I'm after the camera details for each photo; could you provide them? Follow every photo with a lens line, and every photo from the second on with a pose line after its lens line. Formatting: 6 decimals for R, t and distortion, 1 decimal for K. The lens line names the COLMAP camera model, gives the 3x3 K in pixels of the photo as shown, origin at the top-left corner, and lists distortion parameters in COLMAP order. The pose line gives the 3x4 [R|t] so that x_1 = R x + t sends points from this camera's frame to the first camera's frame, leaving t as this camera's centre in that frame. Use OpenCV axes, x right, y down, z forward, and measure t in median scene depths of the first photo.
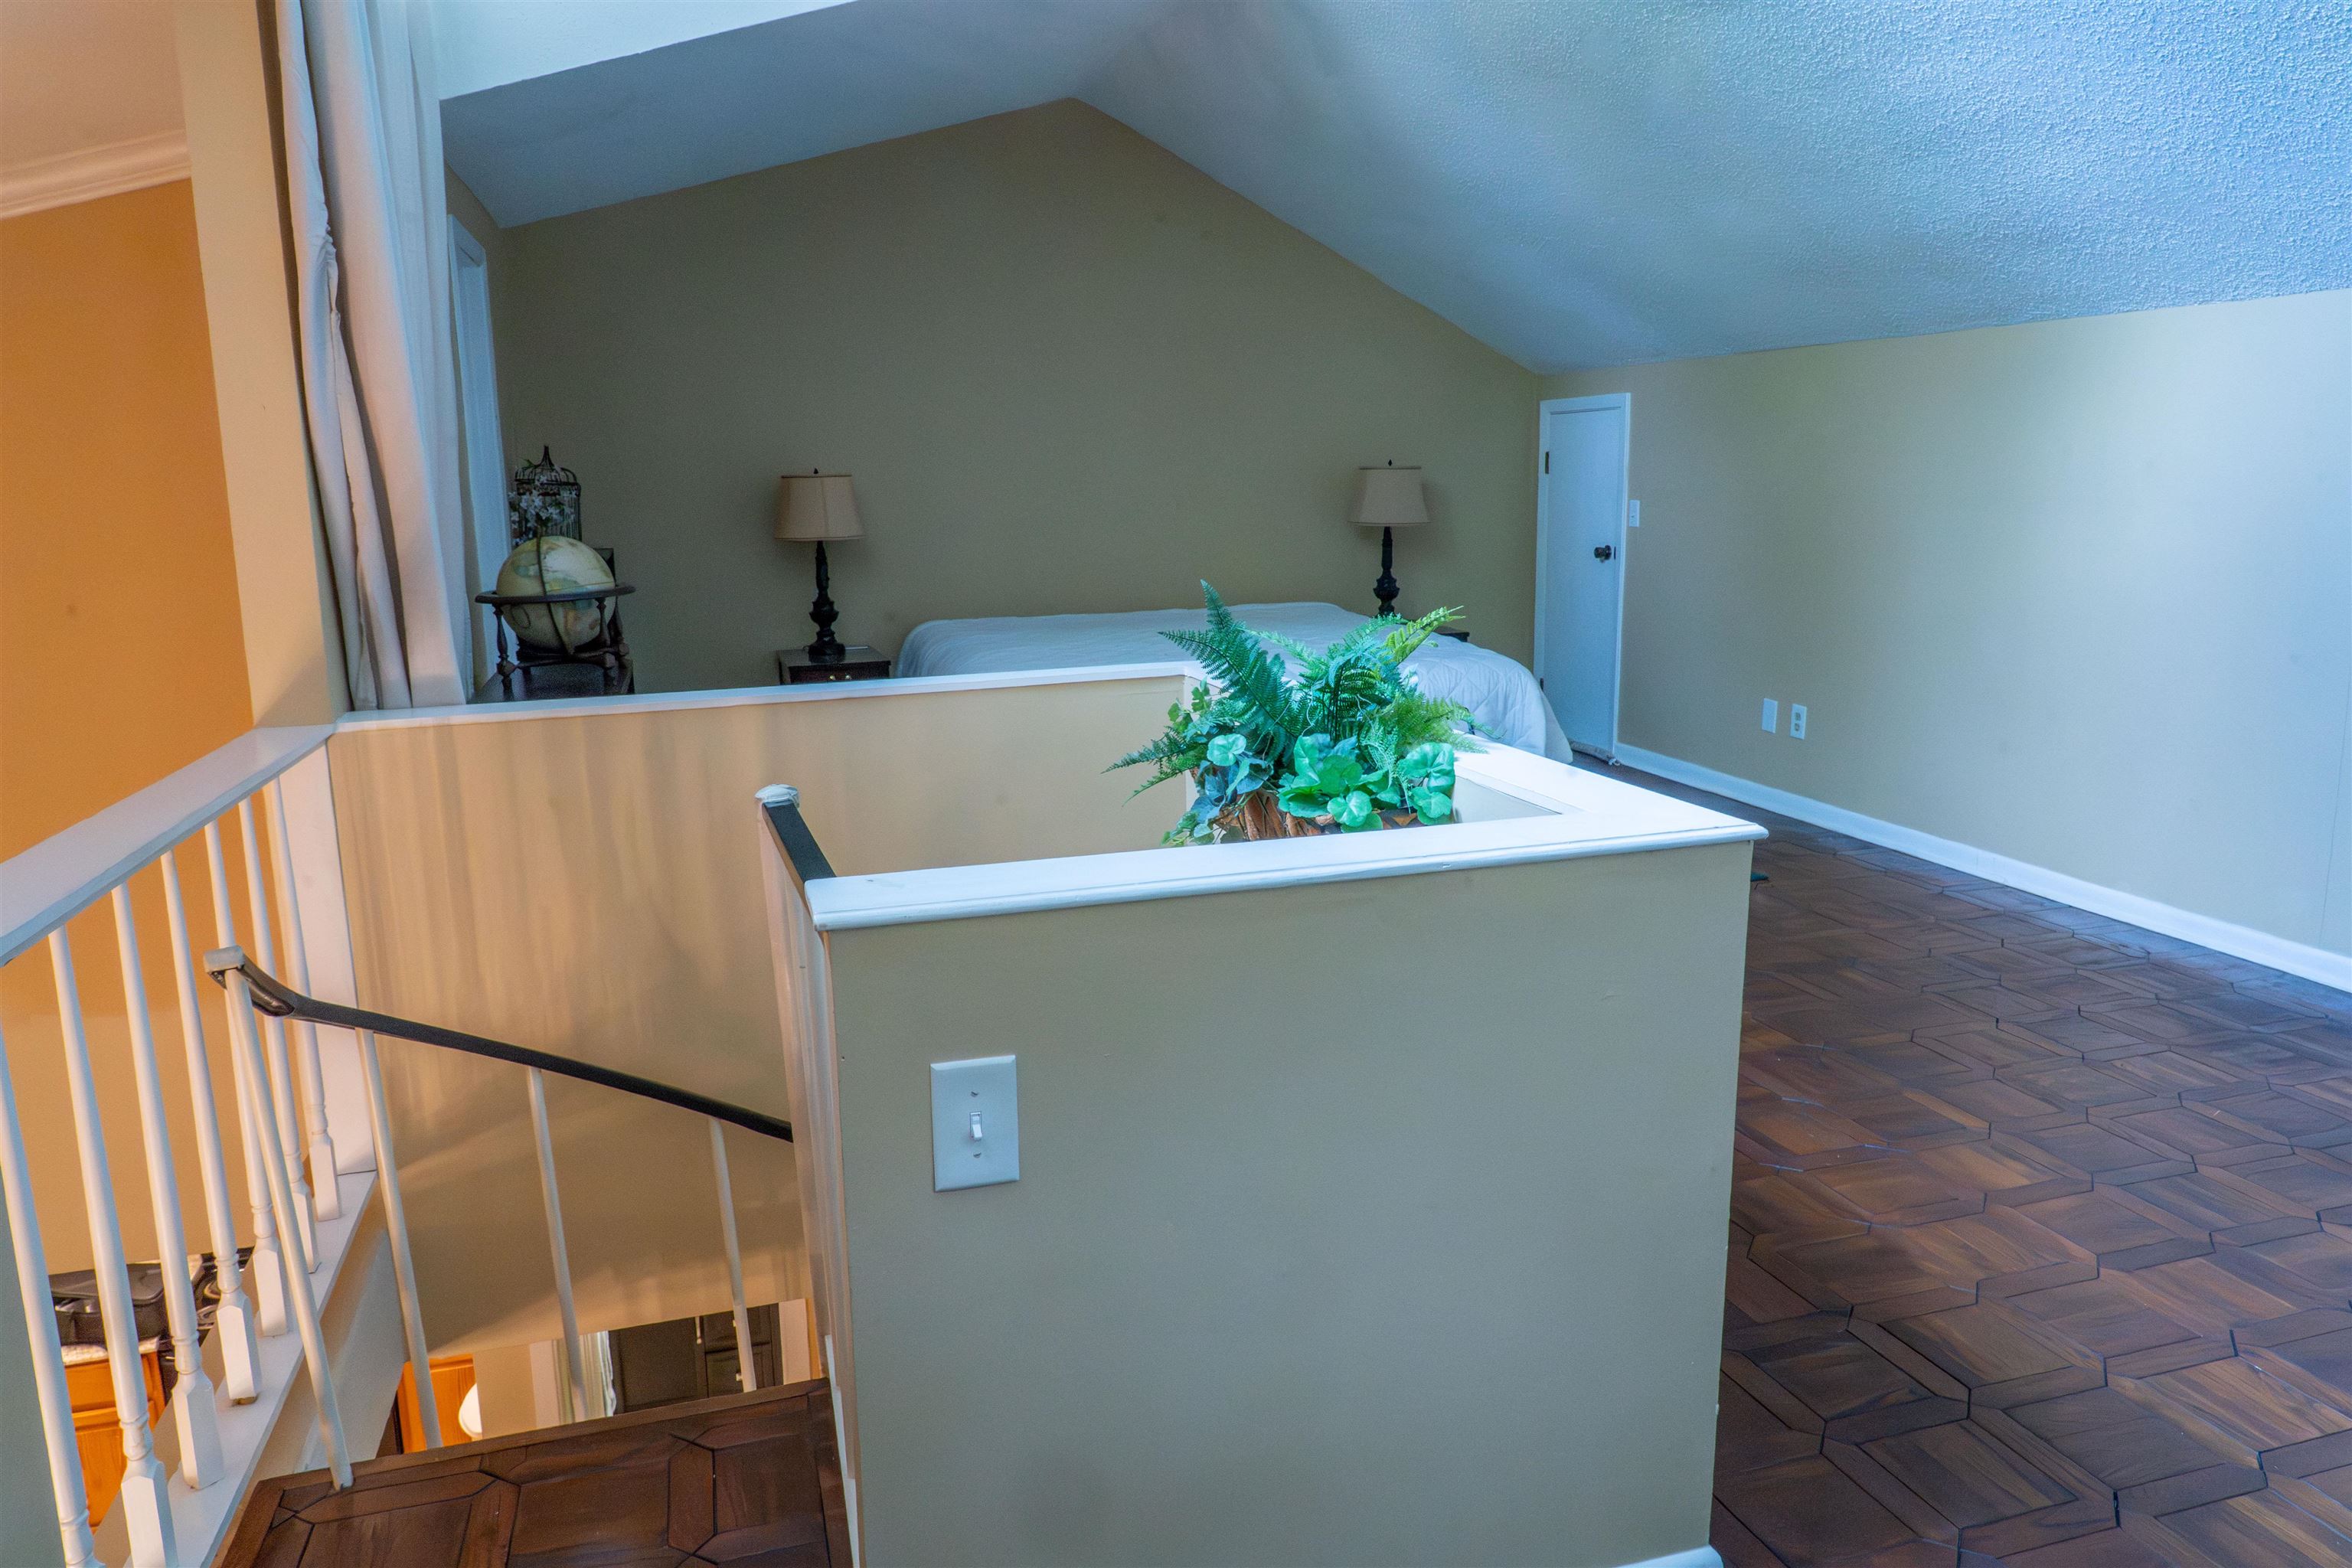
lens RADIAL K [[1596.7, 0, 1173.7], [0, 1596.7, 783.8], [0, 0, 1]] dist [-0.032644, 0.017425]
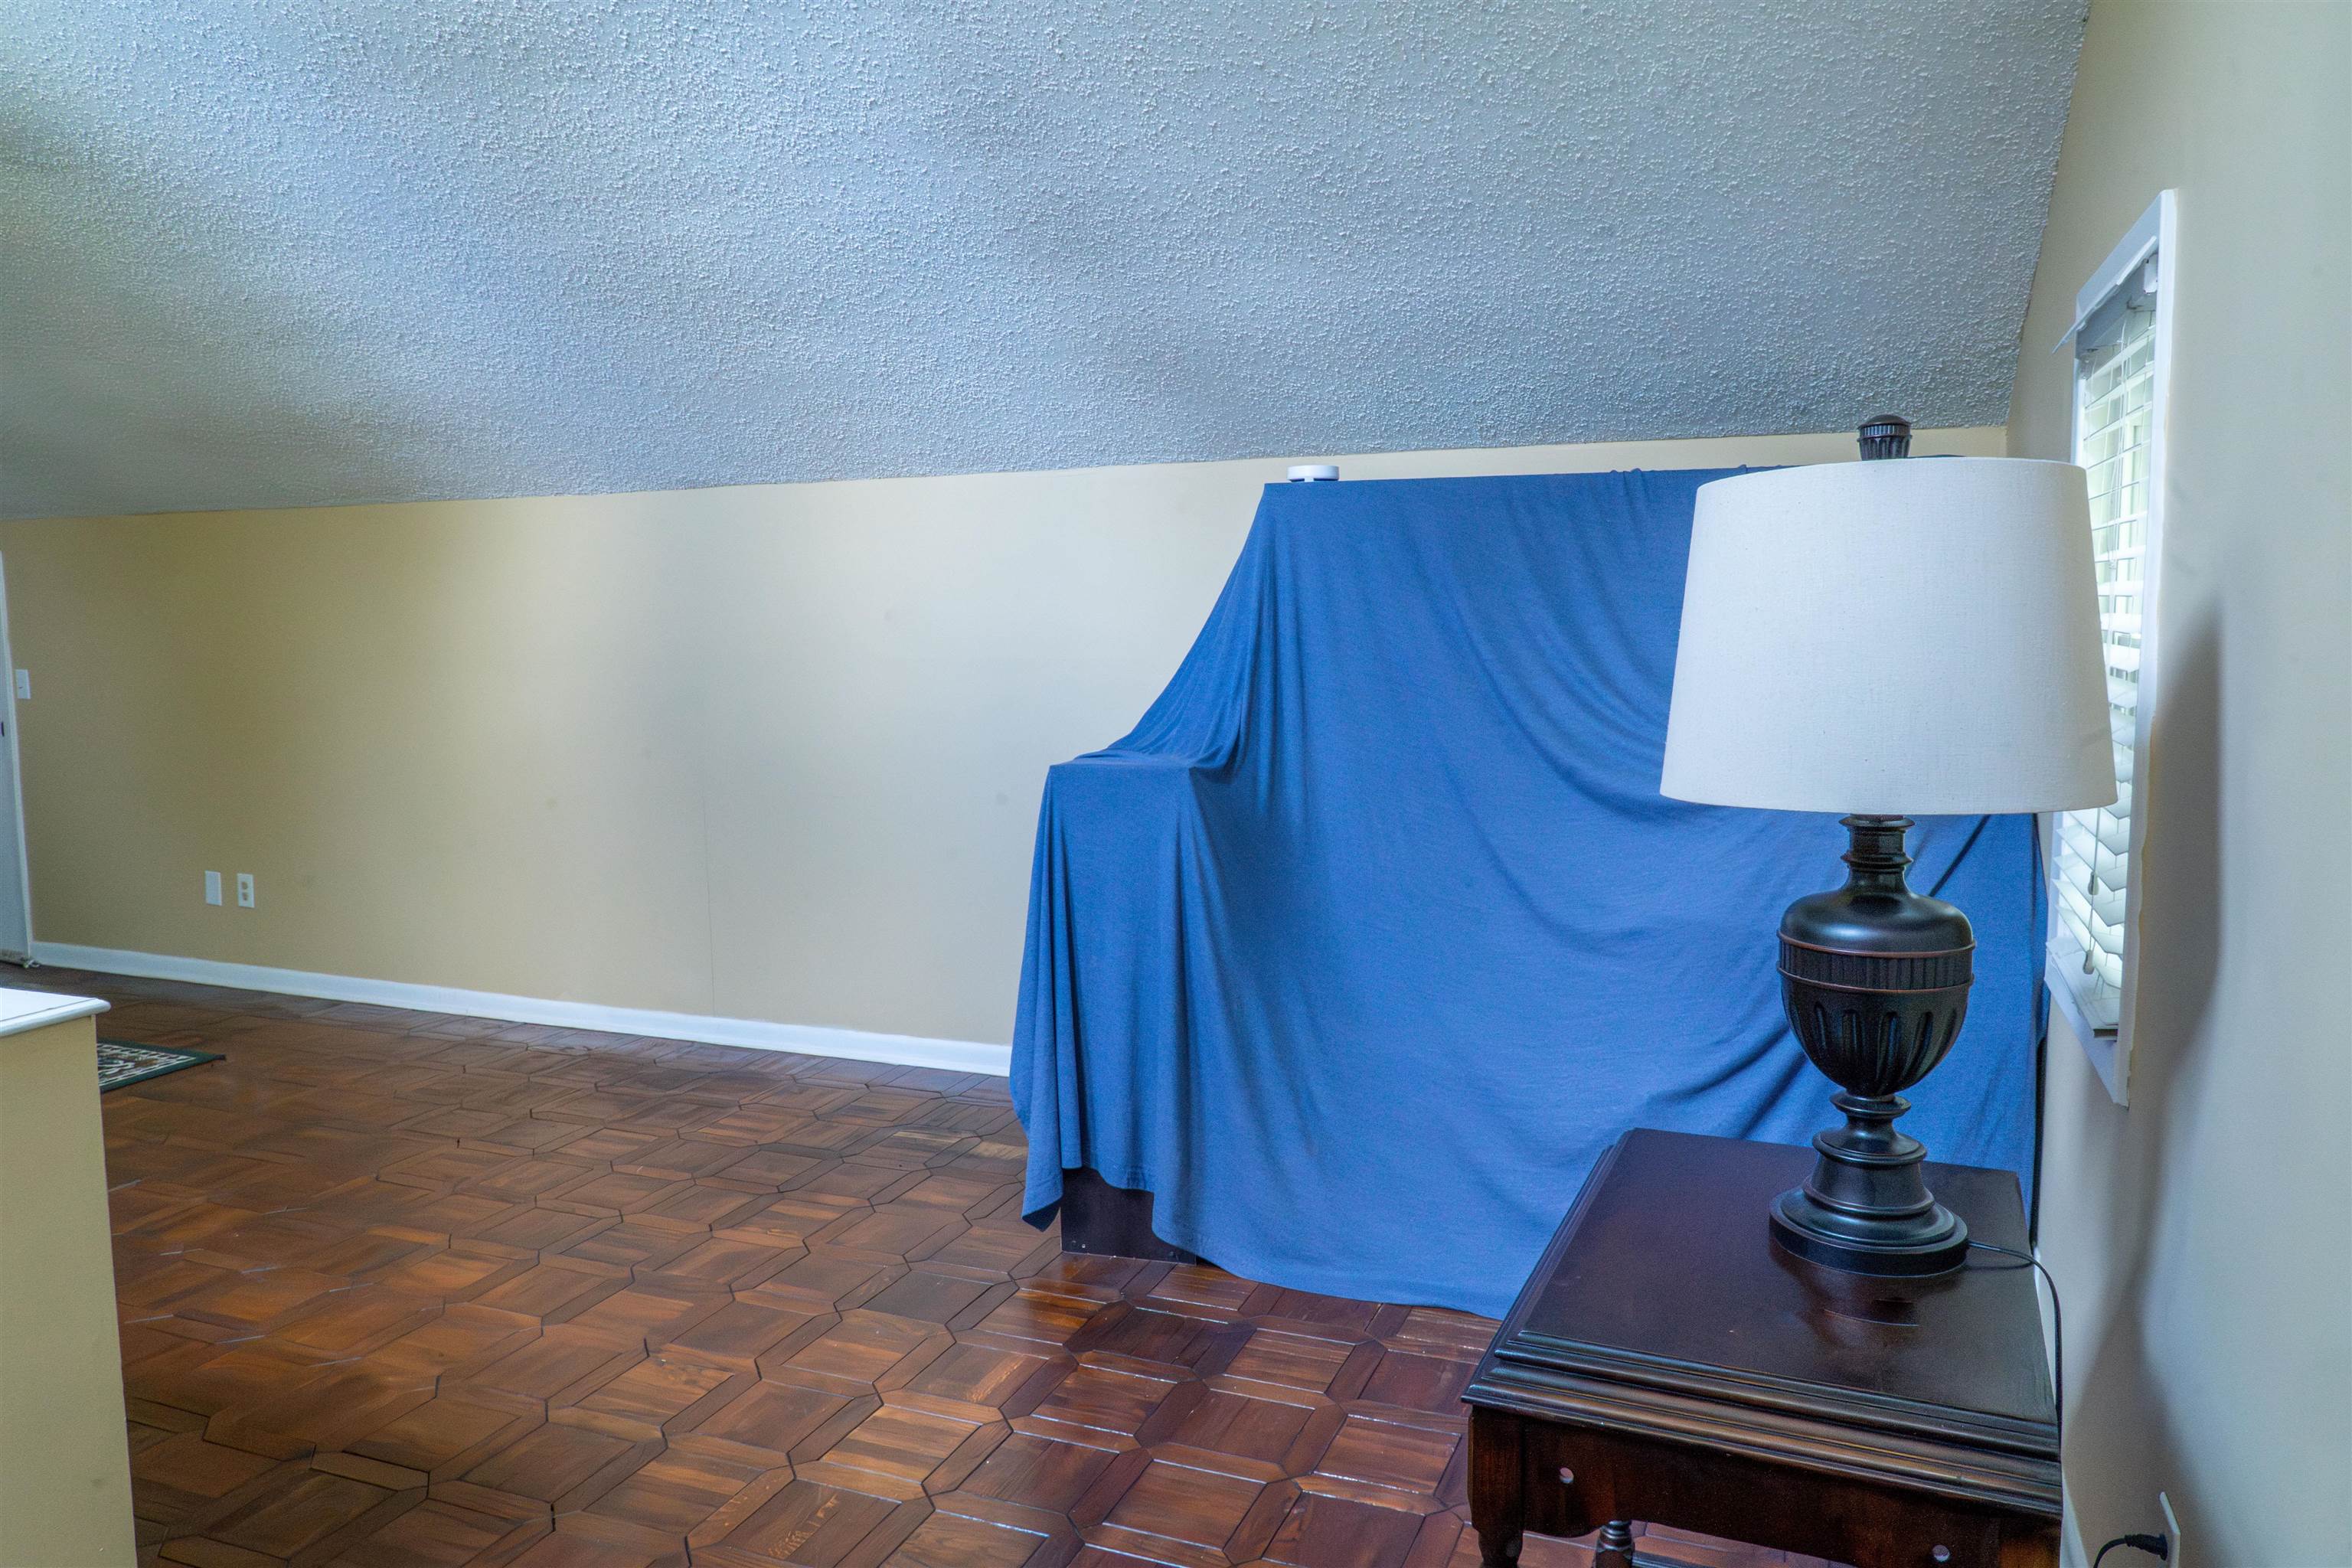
lens RADIAL K [[1596.7, 0, 1223.1], [0, 1596.7, 764.8], [0, 0, 1]] dist [-0.032644, 0.017425]
pose [[0.614517, -0.073402, 0.785482, 0.011091], [0.154866, 0.987513, -0.028877, 0.009198], [-0.773554, 0.139390, 0.618211, -0.123884]]
